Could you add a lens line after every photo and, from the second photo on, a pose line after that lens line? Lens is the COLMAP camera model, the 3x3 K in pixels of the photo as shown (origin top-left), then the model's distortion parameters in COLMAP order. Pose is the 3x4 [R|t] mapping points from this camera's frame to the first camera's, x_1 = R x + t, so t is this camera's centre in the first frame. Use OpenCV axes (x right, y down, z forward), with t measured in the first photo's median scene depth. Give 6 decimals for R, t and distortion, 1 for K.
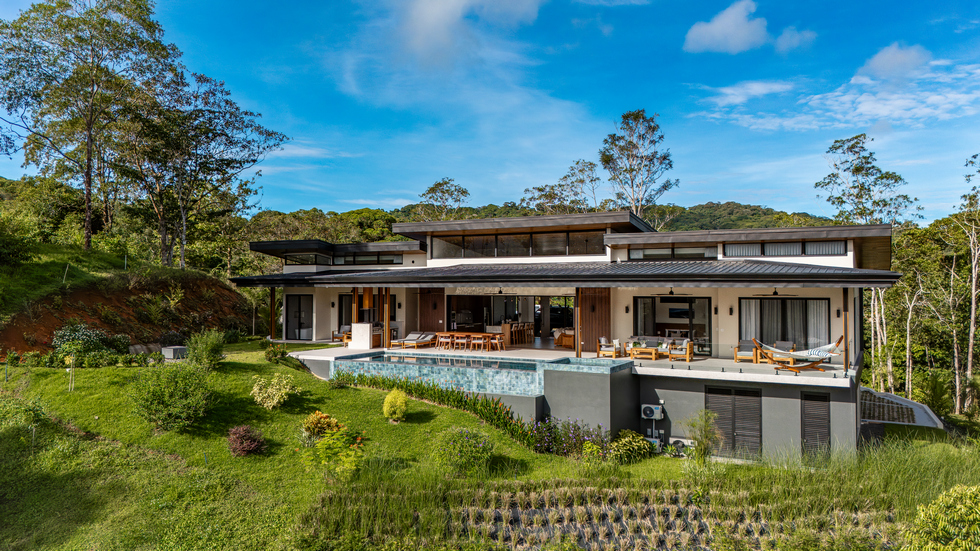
lens RADIAL K [[717.5, 0, 497.9], [0, 717.5, 282.4], [0, 0, 1]] dist [0.060520, -0.025777]
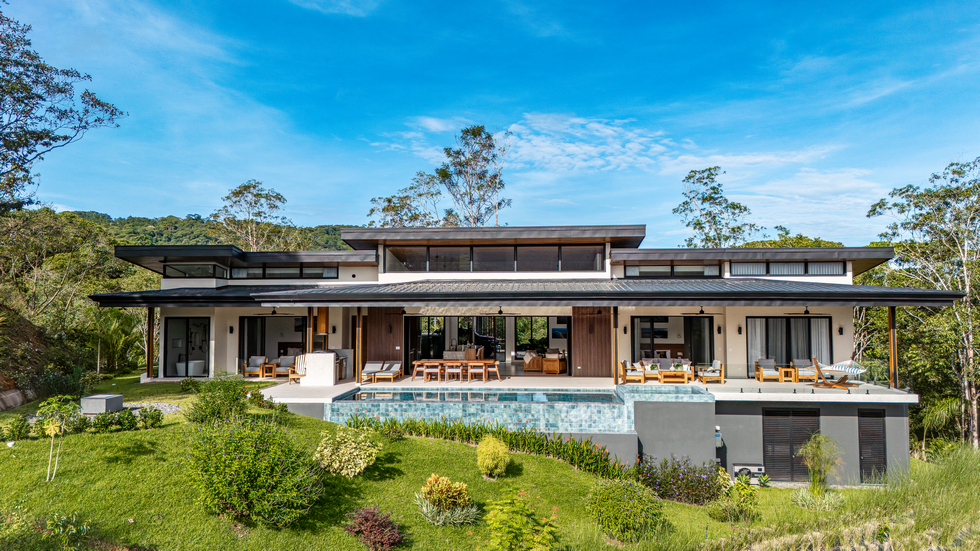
lens RADIAL K [[717.5, 0, 494.5], [0, 717.5, 275.4], [0, 0, 1]] dist [0.060520, -0.025777]
pose [[0.912284, 0.014996, 0.409283, -0.360875], [-0.000265, 0.999351, -0.036027, 0.000376], [-0.409558, 0.032759, 0.911696, 0.211871]]
